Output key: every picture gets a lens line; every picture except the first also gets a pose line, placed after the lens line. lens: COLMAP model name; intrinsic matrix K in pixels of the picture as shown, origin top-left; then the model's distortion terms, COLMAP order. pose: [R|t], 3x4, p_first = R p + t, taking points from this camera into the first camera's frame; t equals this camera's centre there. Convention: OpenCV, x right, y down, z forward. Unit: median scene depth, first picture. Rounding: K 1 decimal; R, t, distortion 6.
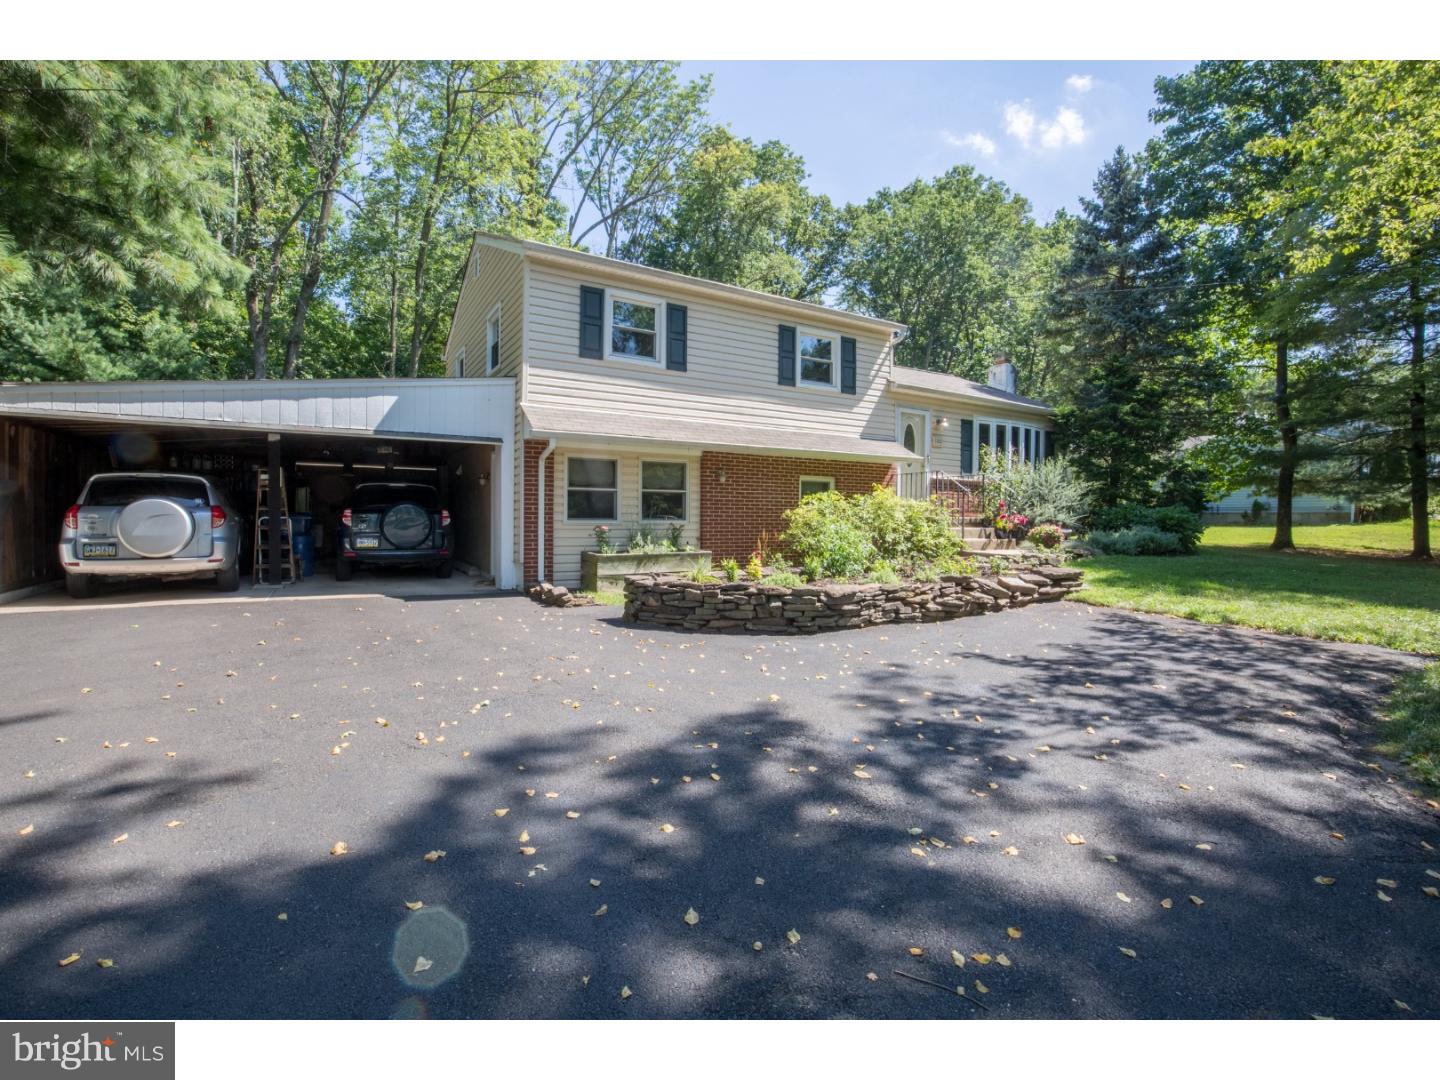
lens RADIAL K [[654.7, 0, 719.7], [0, 654.7, 539.5], [0, 0, 1]] dist [-0.031158, 0.003126]
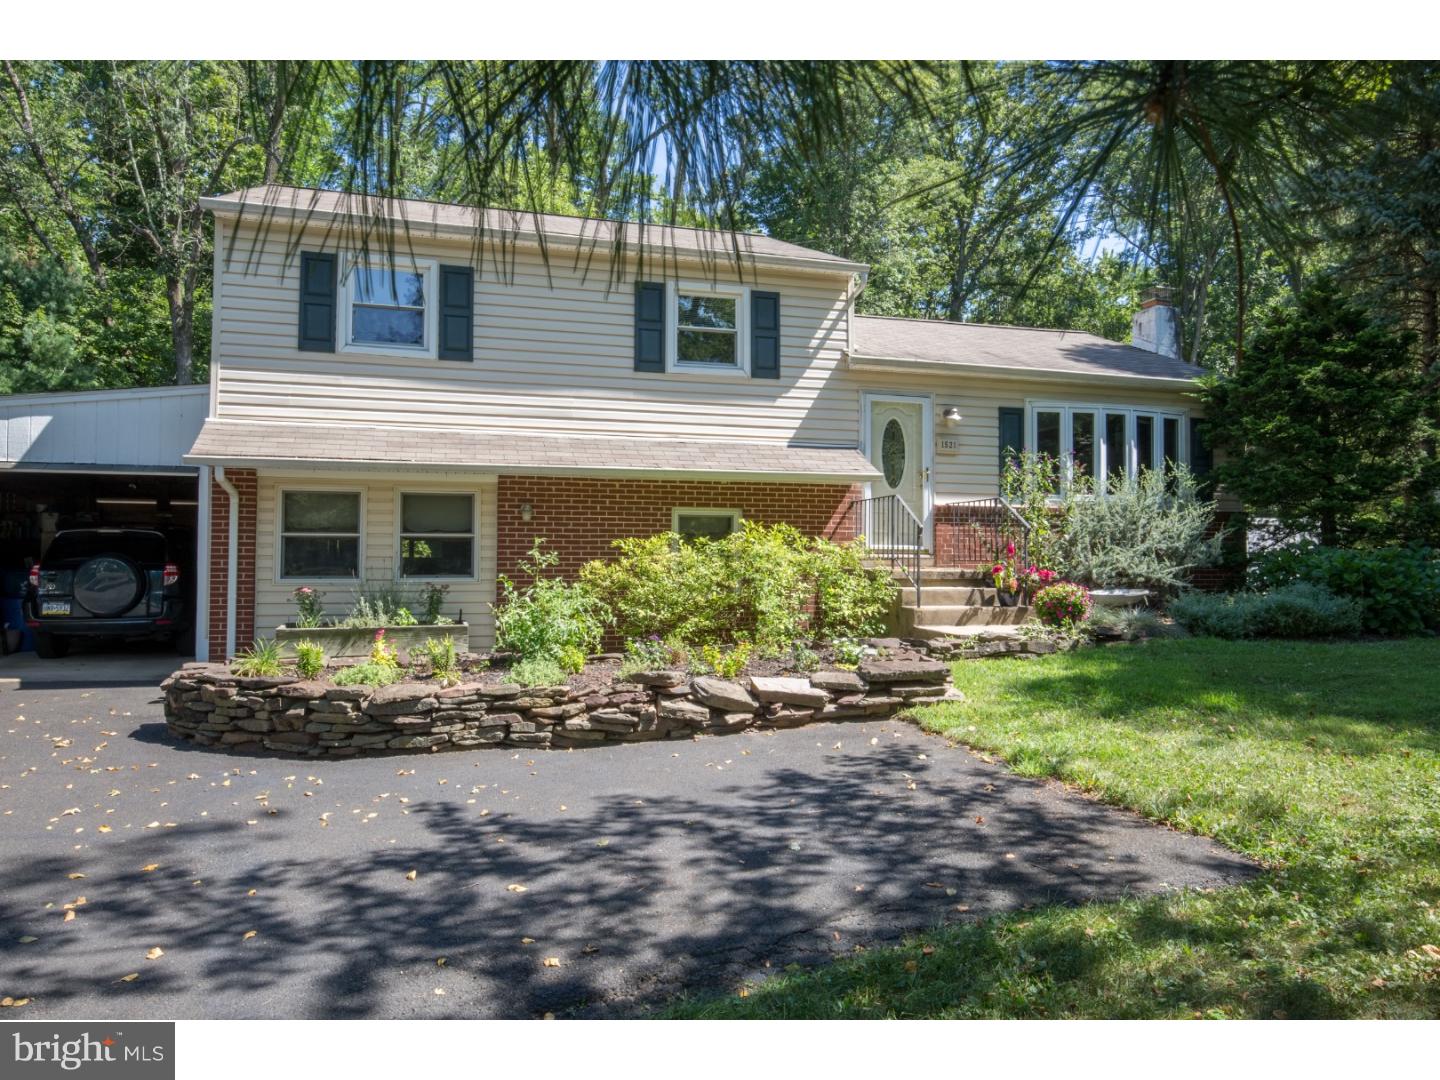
lens RADIAL K [[981.3, 0, 719.9], [0, 981.3, 539.7], [0, 0, 1]] dist [-0.000369, 0.003762]
pose [[0.969178, -0.010769, -0.246128, 0.465047], [-0.002750, 0.998509, -0.054518, -0.014344], [0.246348, 0.053514, 0.967703, 0.077528]]
